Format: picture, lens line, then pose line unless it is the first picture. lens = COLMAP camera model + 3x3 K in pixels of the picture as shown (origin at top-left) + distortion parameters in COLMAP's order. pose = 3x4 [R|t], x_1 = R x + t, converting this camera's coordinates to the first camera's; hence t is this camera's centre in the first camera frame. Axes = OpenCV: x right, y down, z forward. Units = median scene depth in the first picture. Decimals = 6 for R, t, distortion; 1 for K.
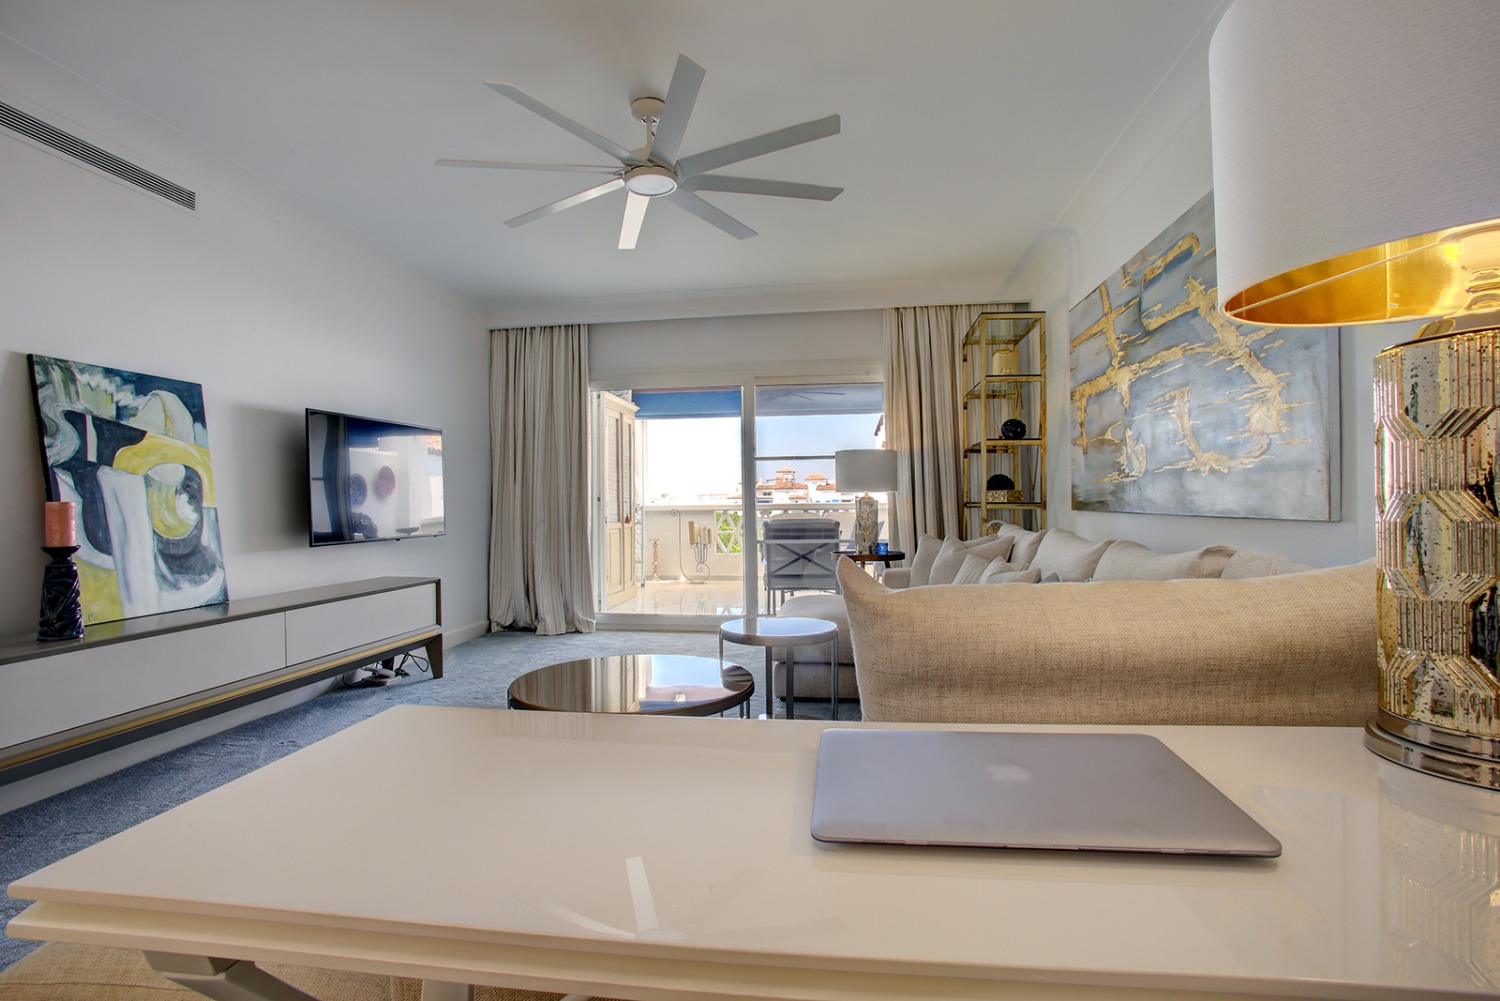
lens RADIAL K [[746.7, 0, 734.3], [0, 746.7, 503.3], [0, 0, 1]] dist [-0.068210, 0.036502]
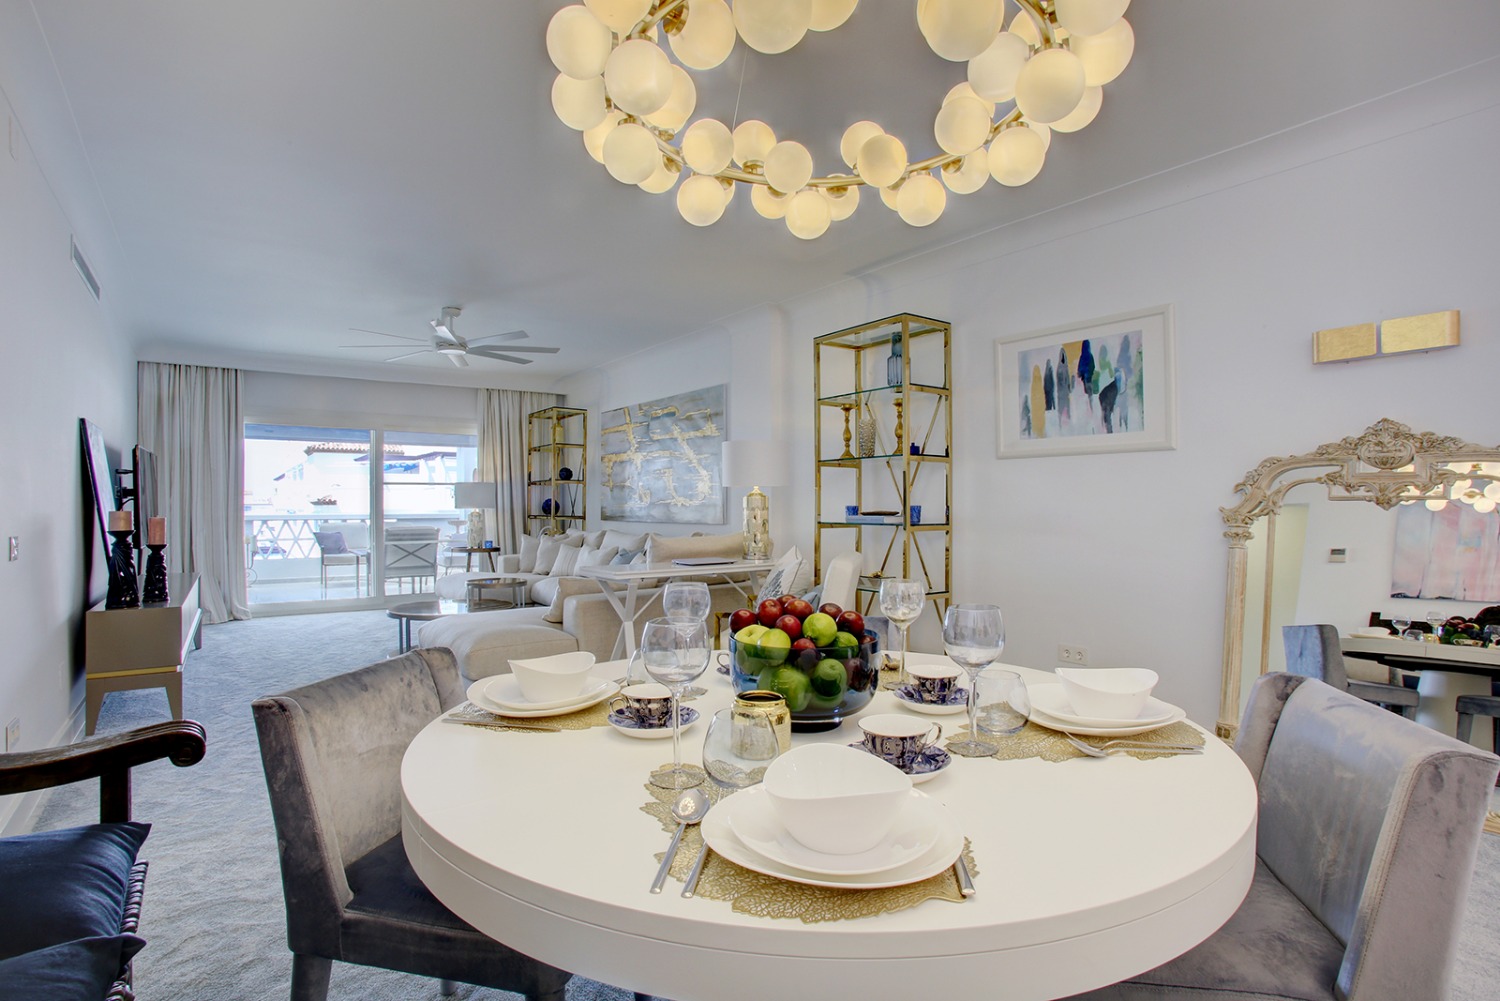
lens RADIAL K [[759.6, 0, 739.2], [0, 759.6, 501.9], [0, 0, 1]] dist [-0.077205, 0.041144]
pose [[0.717880, 0.012767, 0.696050, -0.906491], [-0.004161, 0.999893, -0.014048, -0.016321], [-0.696154, 0.007189, 0.717856, -0.895872]]
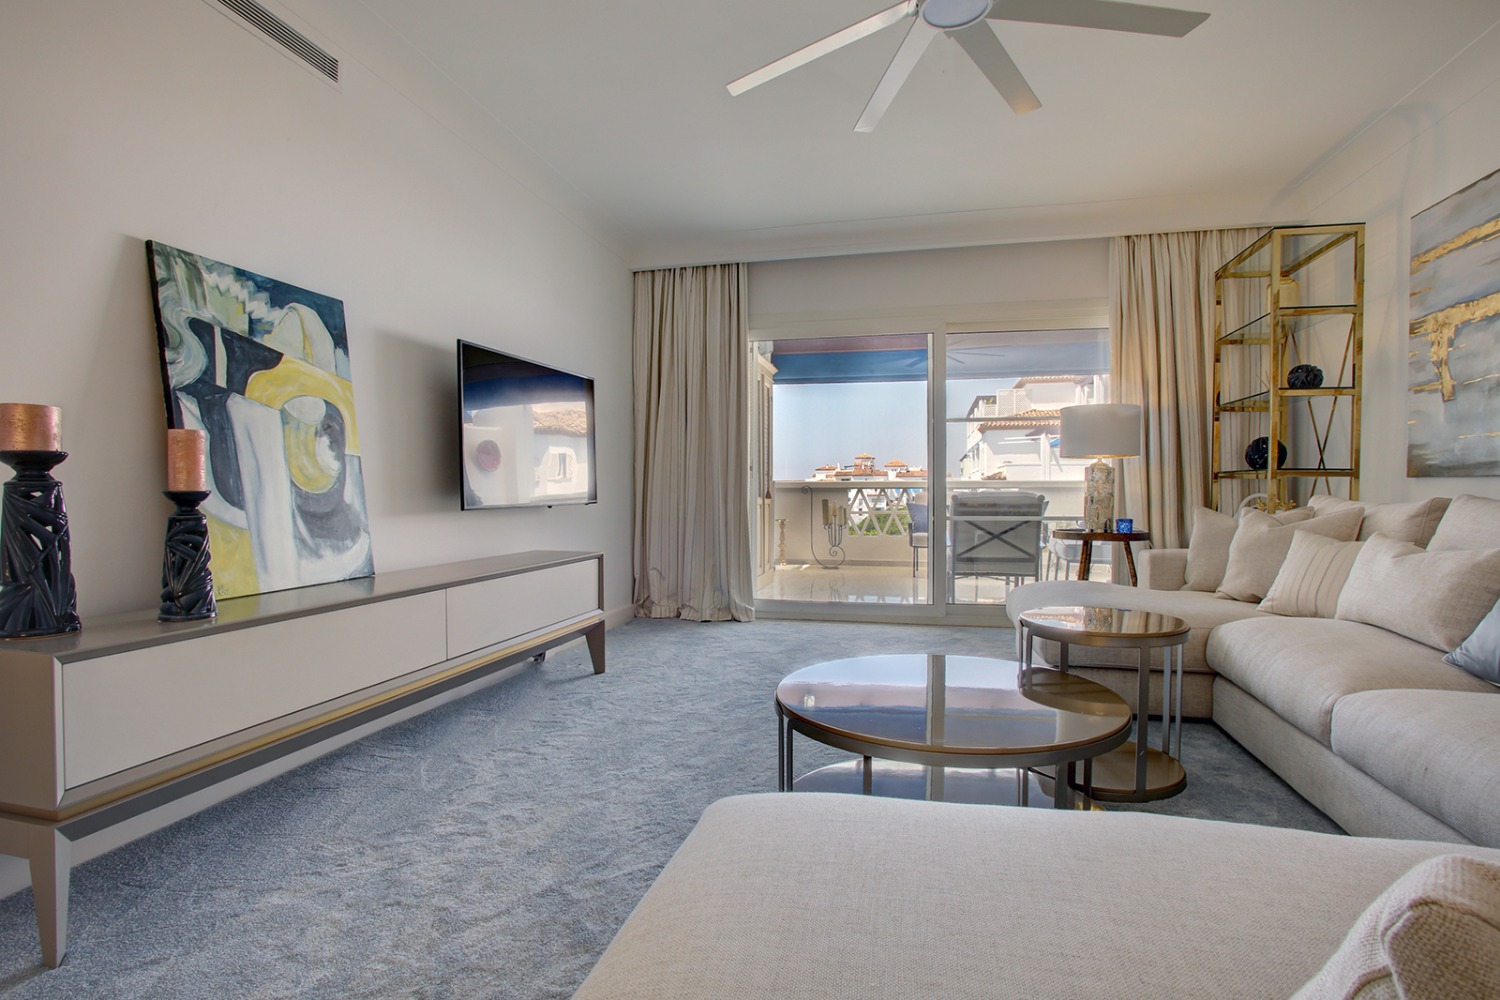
lens RADIAL K [[759.6, 0, 739.2], [0, 759.6, 501.4], [0, 0, 1]] dist [-0.077205, 0.041144]
pose [[0.995823, 0.010312, -0.090723, -0.247623], [-0.008942, 0.999840, 0.015496, 0.042380], [0.090868, -0.014620, 0.995756, 0.248977]]
